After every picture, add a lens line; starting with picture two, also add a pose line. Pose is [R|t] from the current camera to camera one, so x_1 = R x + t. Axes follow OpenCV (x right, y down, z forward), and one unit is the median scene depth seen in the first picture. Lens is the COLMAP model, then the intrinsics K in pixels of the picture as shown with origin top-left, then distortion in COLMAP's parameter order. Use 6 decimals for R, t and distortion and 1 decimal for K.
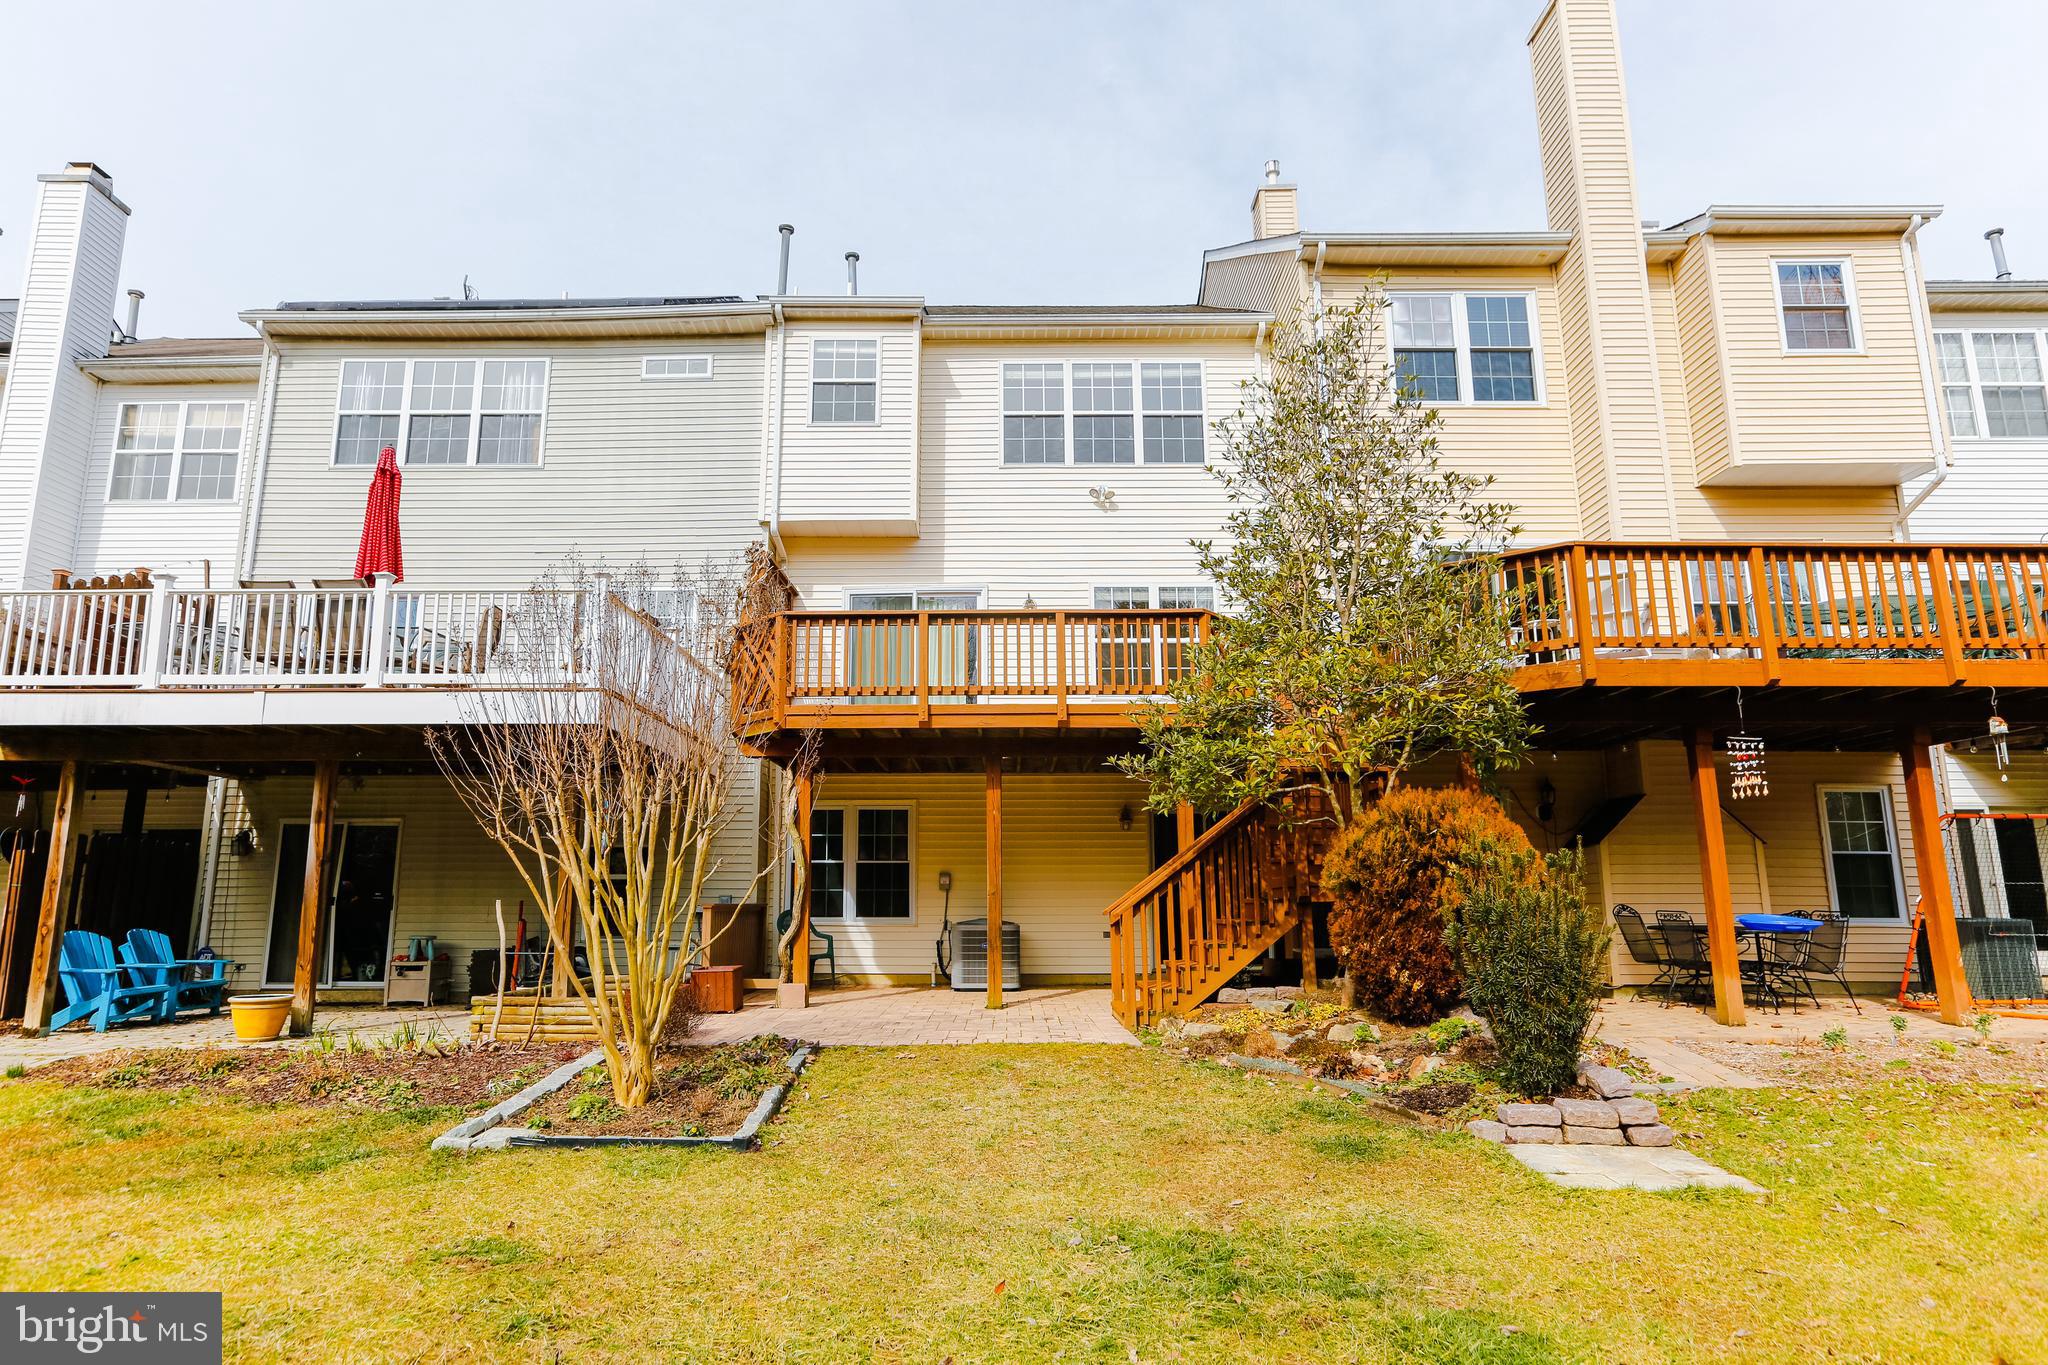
lens RADIAL K [[1182.1, 0, 1019.8], [0, 1182.1, 621.7], [0, 0, 1]] dist [-0.038675, 0.036575]
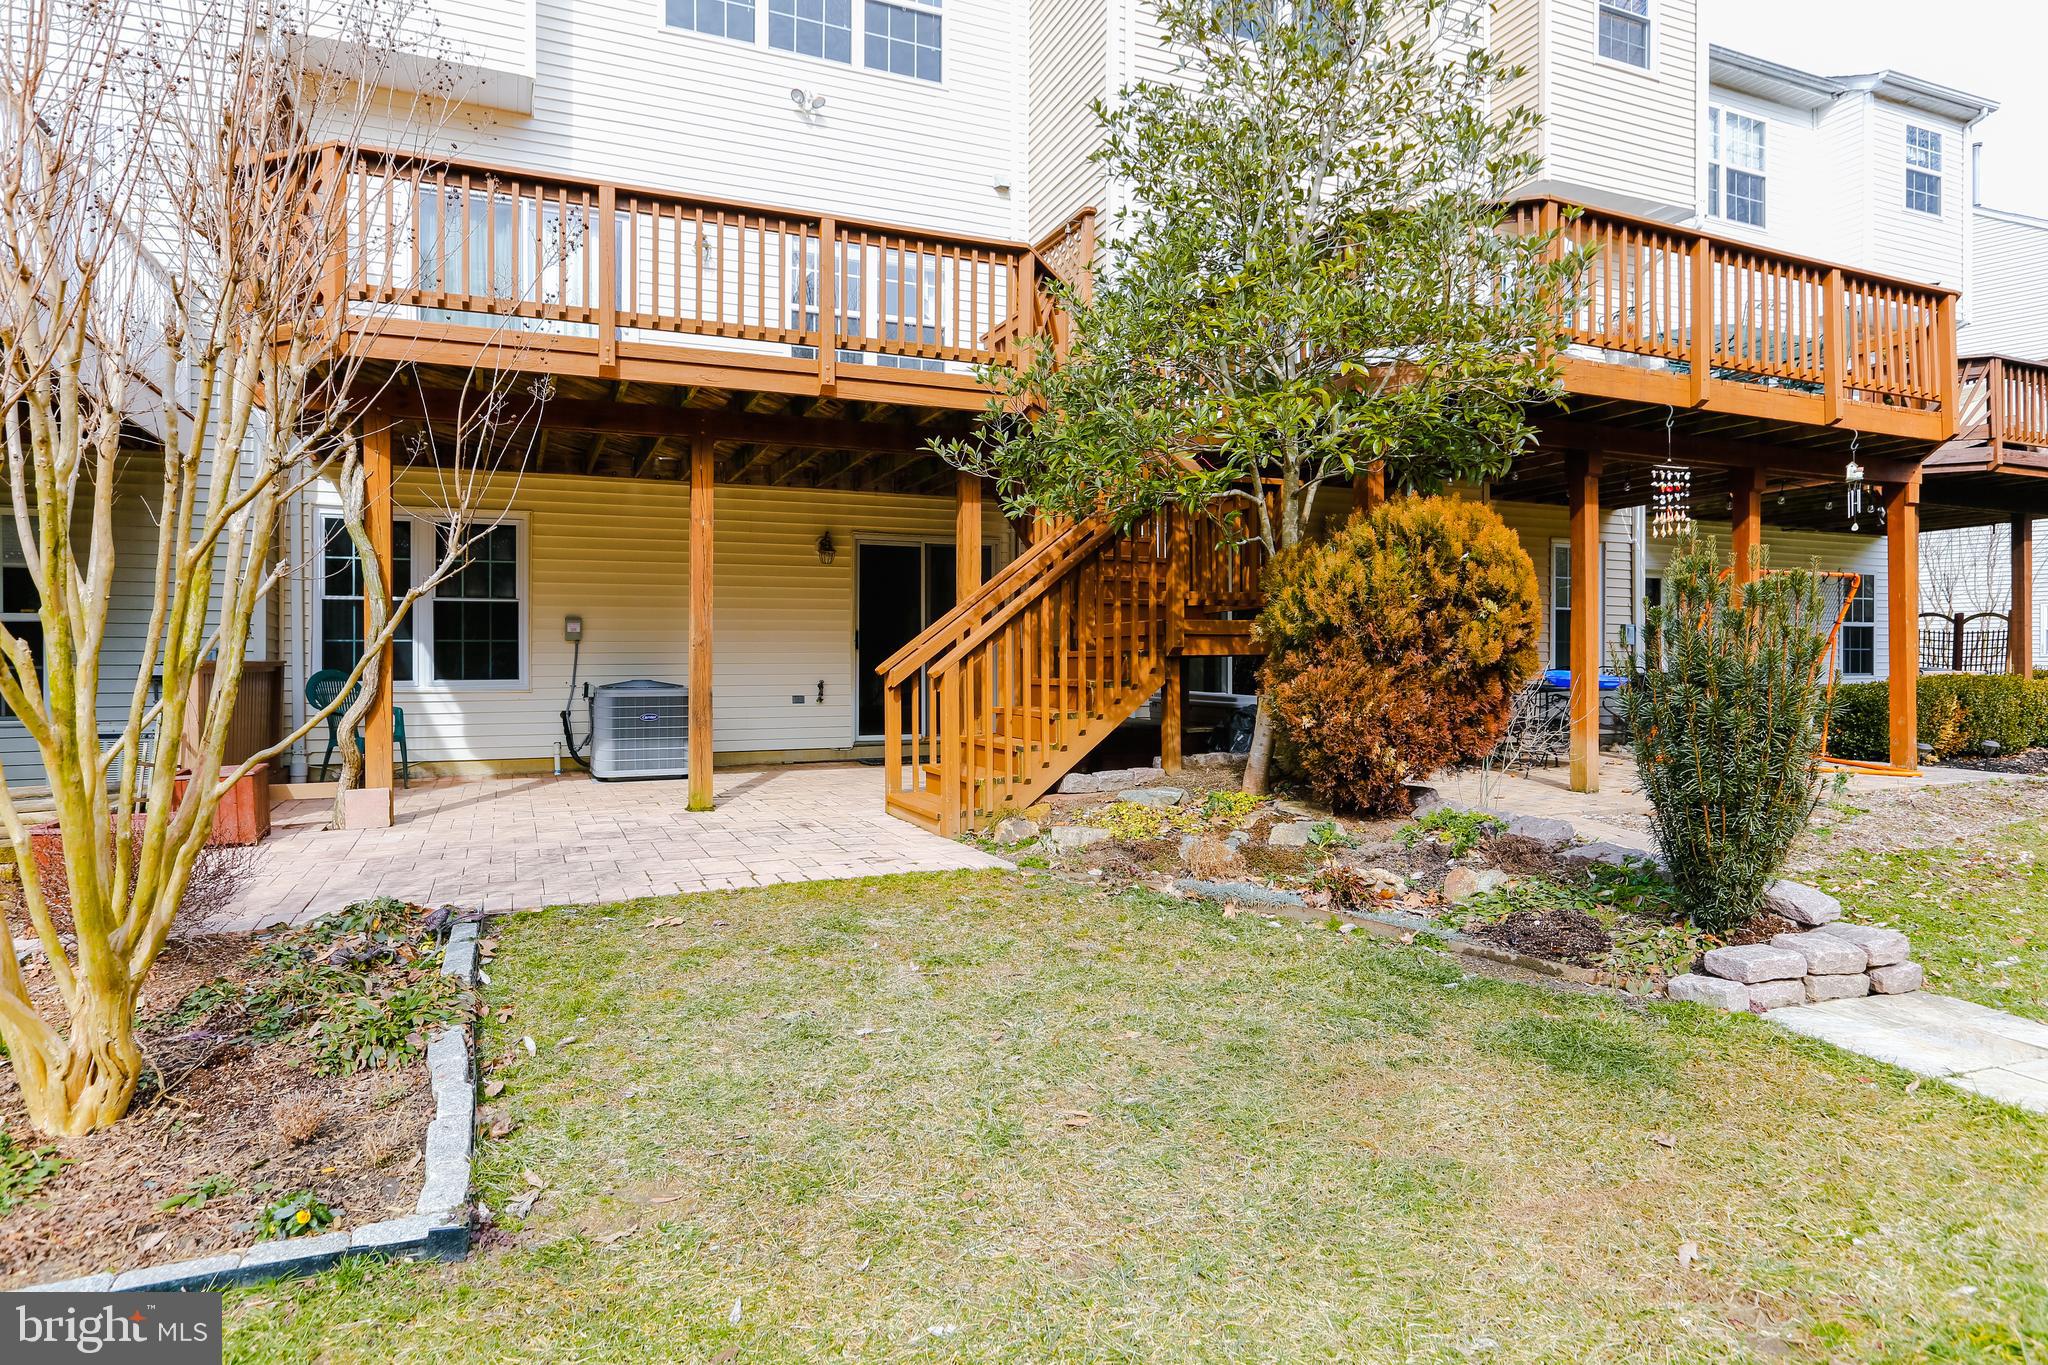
lens RADIAL K [[1182.1, 0, 1019.8], [0, 1182.1, 621.7], [0, 0, 1]] dist [-0.038675, 0.036575]
pose [[0.917492, 0.010300, 0.397621, -0.138812], [-0.089248, 0.979506, 0.180563, 0.093874], [-0.387612, -0.201152, 0.899608, 0.383121]]
